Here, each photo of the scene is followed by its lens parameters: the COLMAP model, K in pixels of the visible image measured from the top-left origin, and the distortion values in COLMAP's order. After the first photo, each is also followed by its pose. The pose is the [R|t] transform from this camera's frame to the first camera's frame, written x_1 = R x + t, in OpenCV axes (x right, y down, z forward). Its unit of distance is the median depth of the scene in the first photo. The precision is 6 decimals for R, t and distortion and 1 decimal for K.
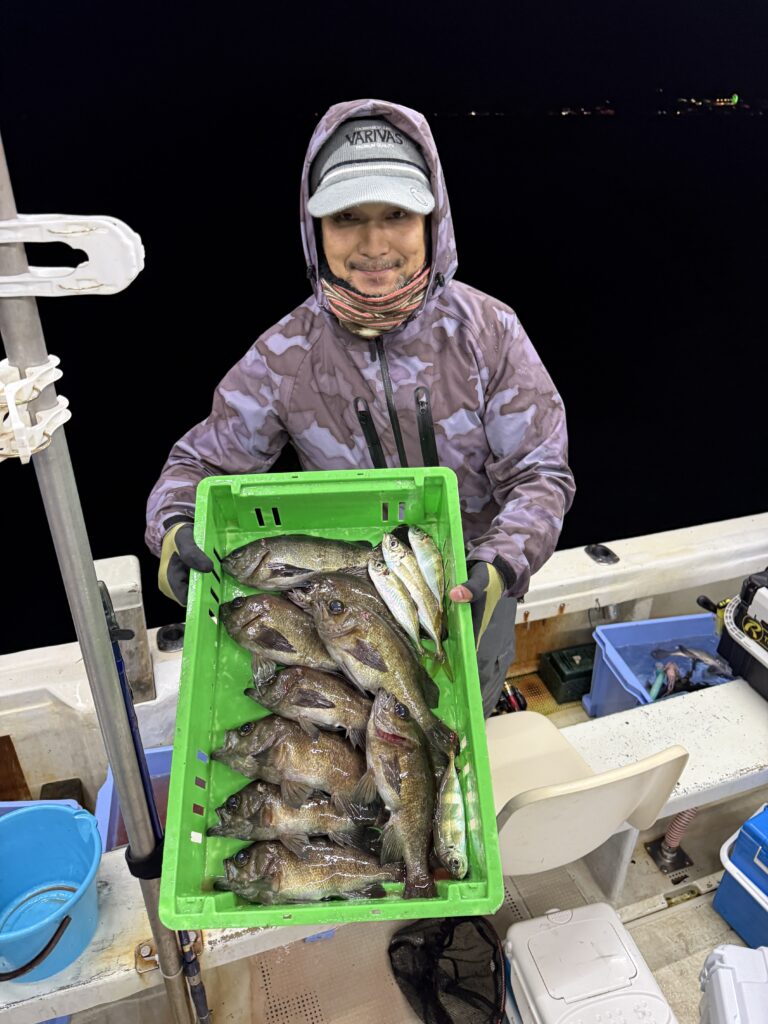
lens RADIAL K [[715.8, 0, 384.0], [0, 715.8, 512.0], [0, 0, 1]] dist [-0.001410, -0.000375]
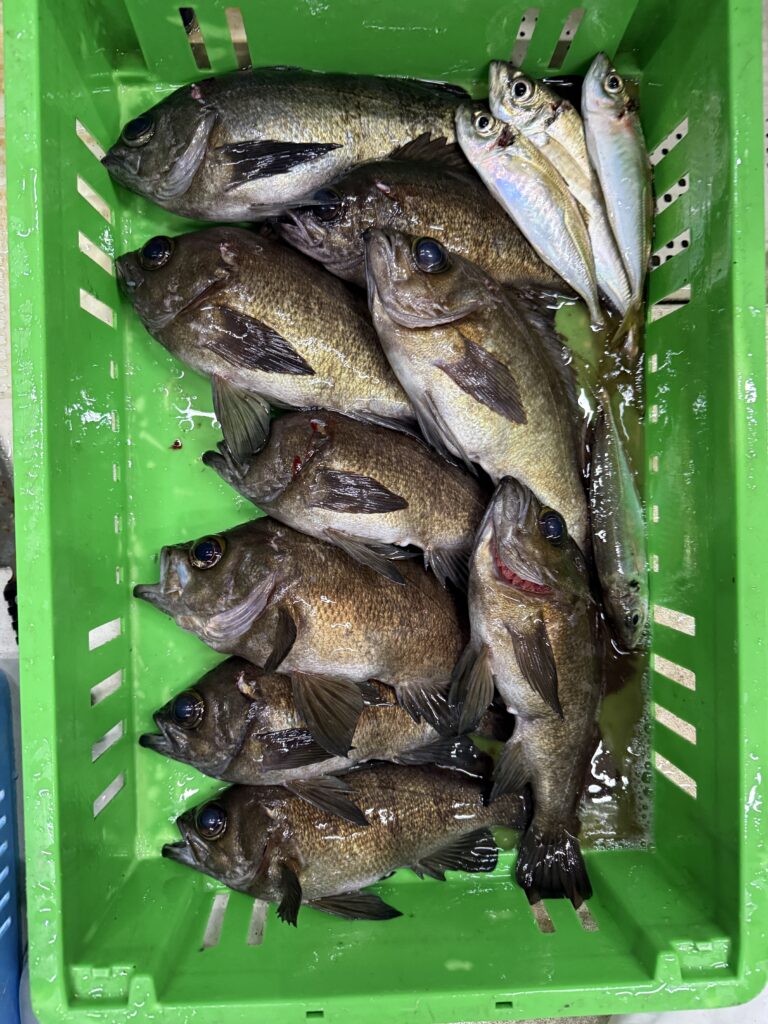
lens RADIAL K [[819.3, 0, 384.0], [0, 819.3, 512.0], [0, 0, 1]] dist [0.084068, 0.000082]
pose [[0.999737, 0.022616, -0.003825, -0.078788], [-0.017655, 0.865170, 0.501167, 0.018149], [0.014644, -0.500968, 0.865342, 0.558502]]
